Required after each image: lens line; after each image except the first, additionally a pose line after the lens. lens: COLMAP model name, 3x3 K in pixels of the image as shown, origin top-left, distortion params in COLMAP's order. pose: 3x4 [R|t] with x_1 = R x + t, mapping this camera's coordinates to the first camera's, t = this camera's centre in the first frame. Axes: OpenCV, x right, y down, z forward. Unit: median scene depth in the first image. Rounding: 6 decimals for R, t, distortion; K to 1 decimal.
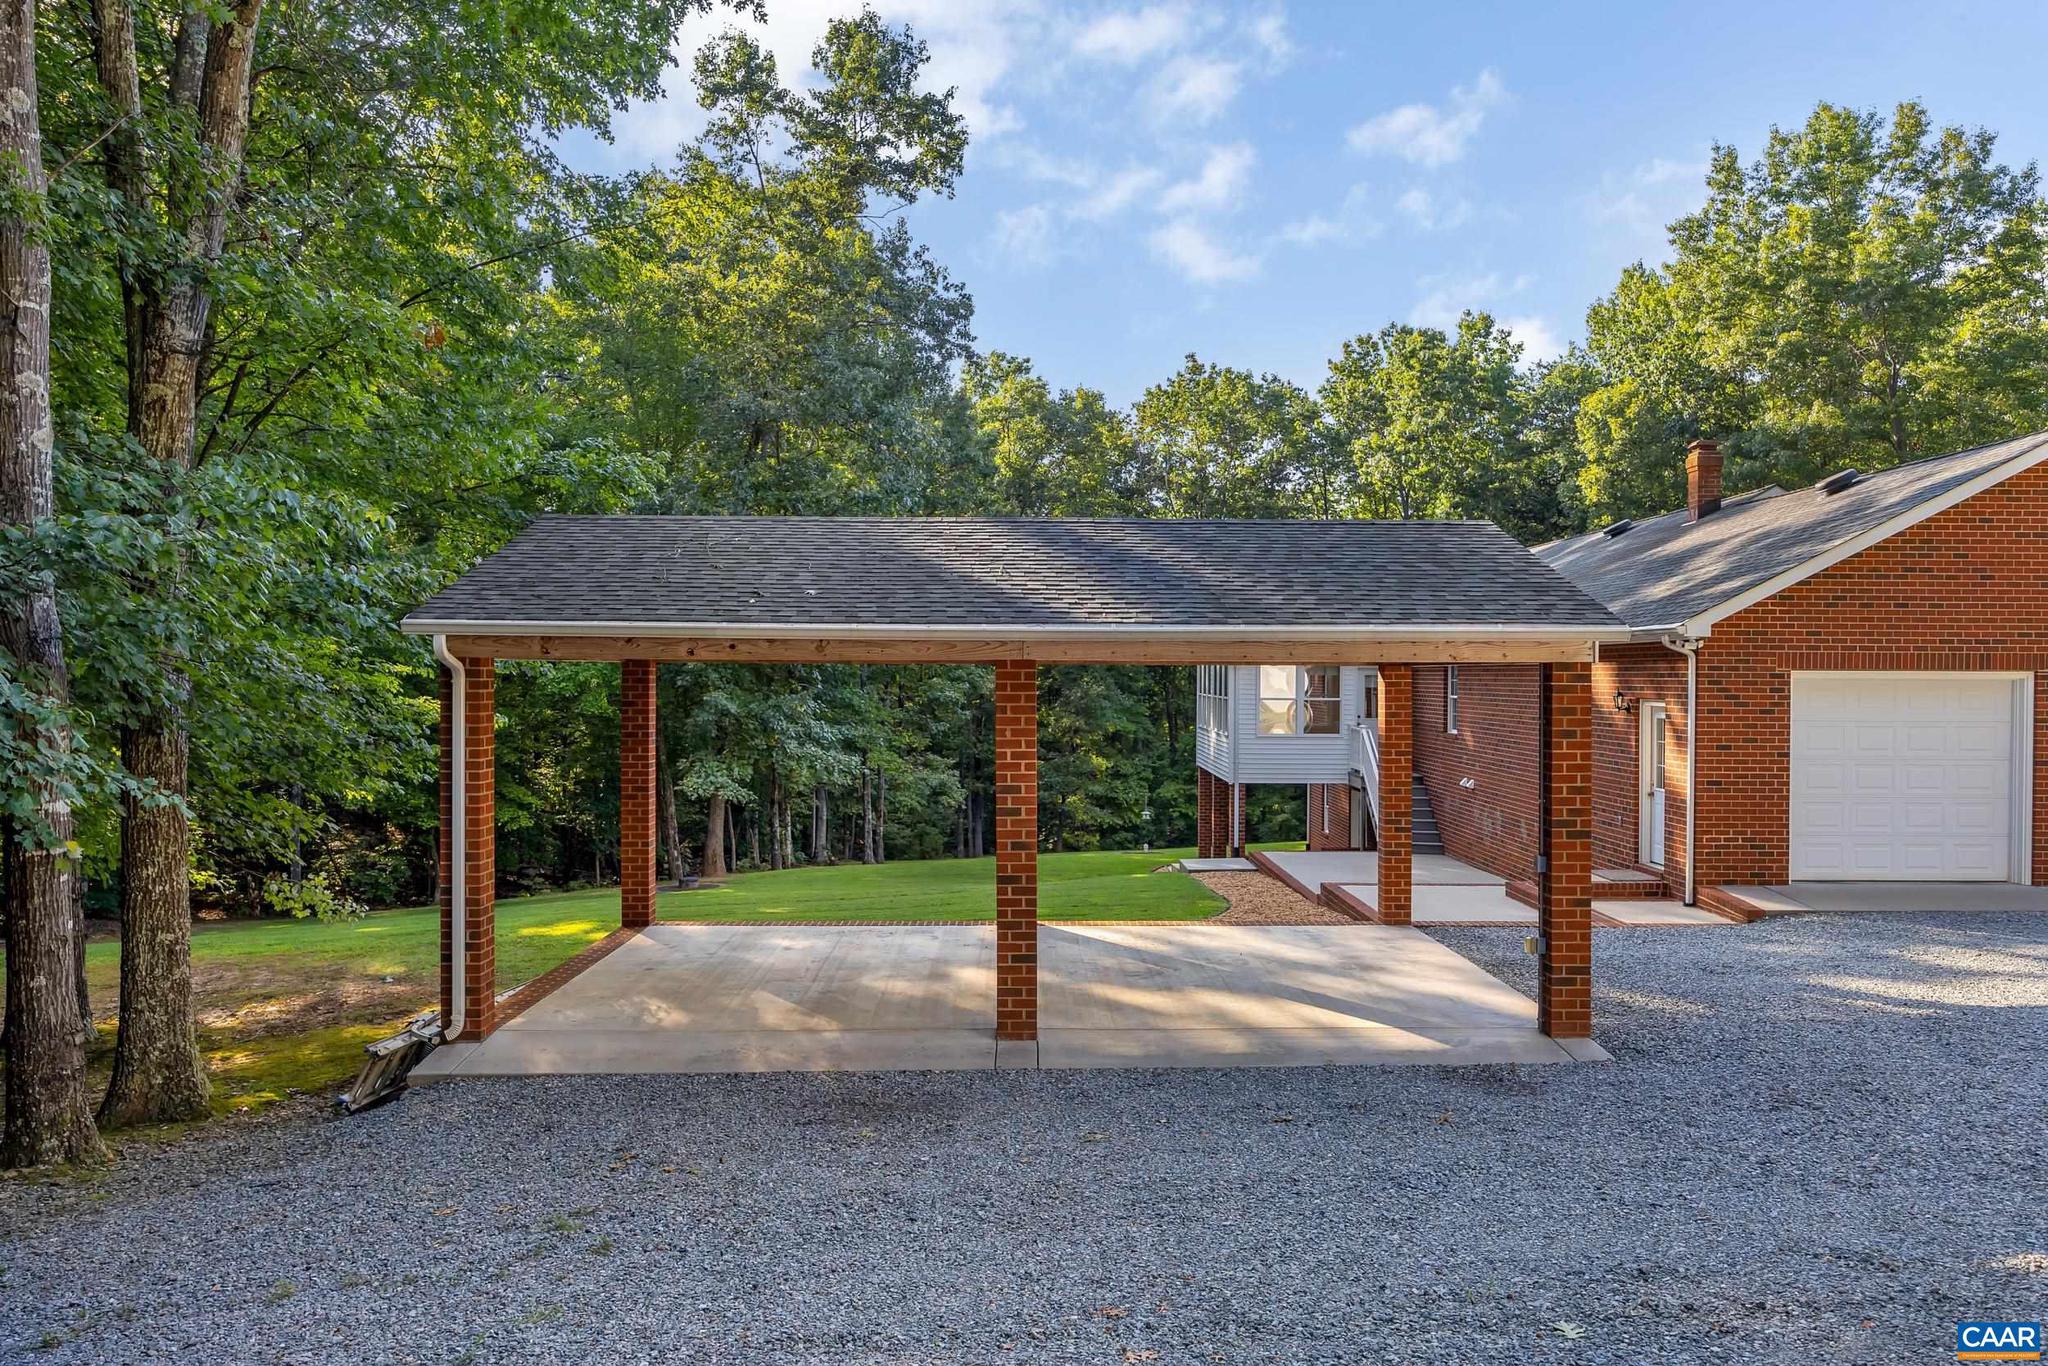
lens RADIAL K [[1545.8, 0, 1024.0], [0, 1545.8, 687.3], [0, 0, 1]] dist [-0.007588, -0.007695]
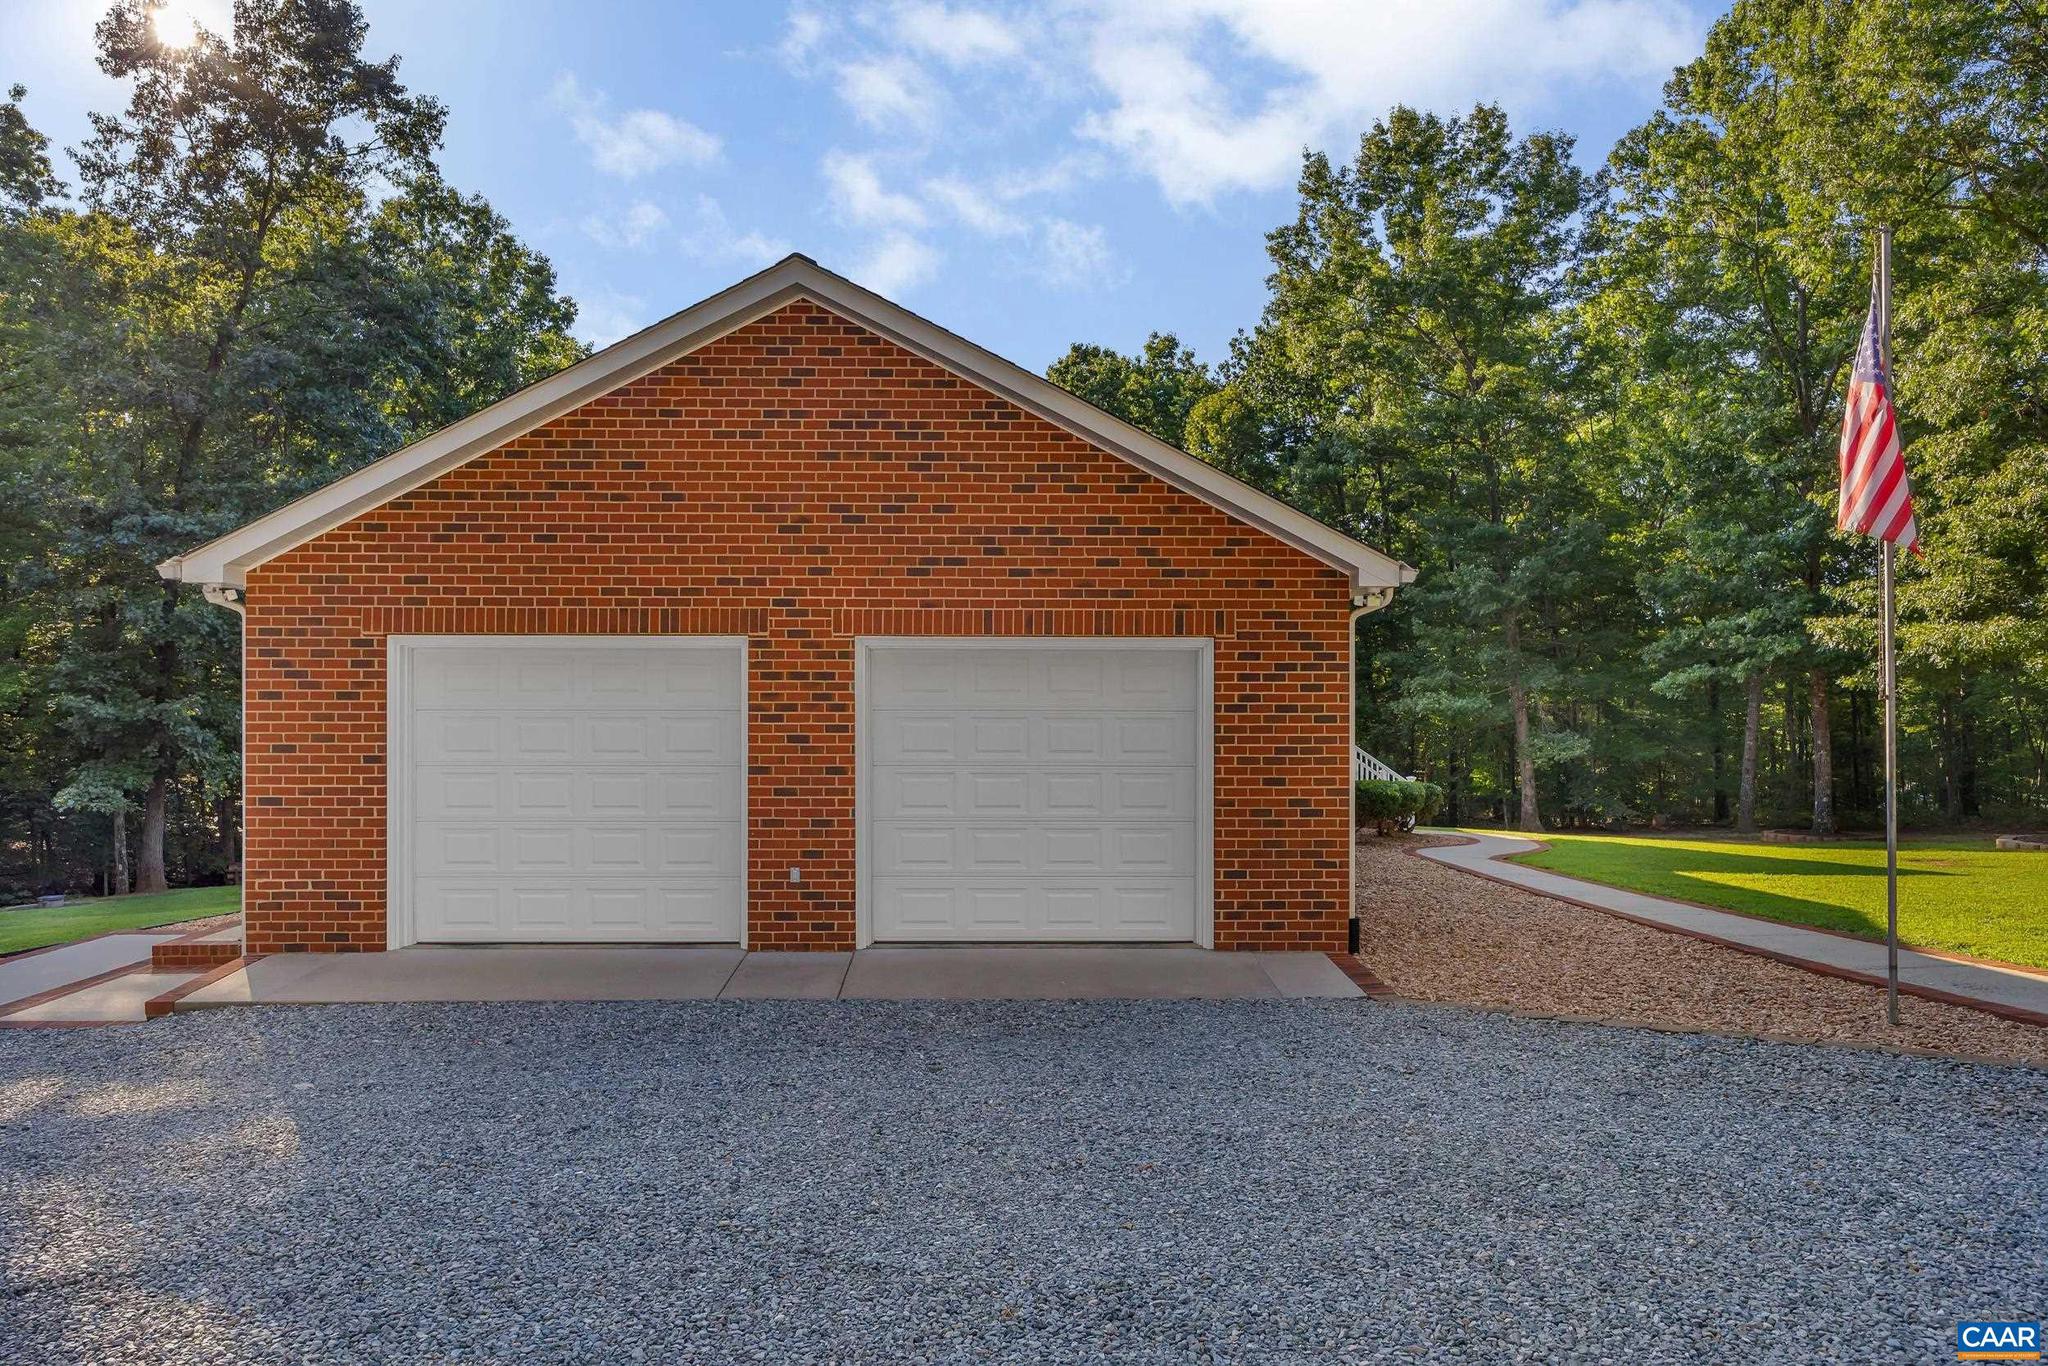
lens RADIAL K [[1350.0, 0, 1022.6], [0, 1350.0, 683.5], [0, 0, 1]] dist [-0.001041, 0.000039]
pose [[0.999782, -0.001913, 0.020768, 0.765487], [0.002188, 0.999910, -0.013212, 0.018976], [-0.020741, 0.013255, 0.999697, 0.401860]]
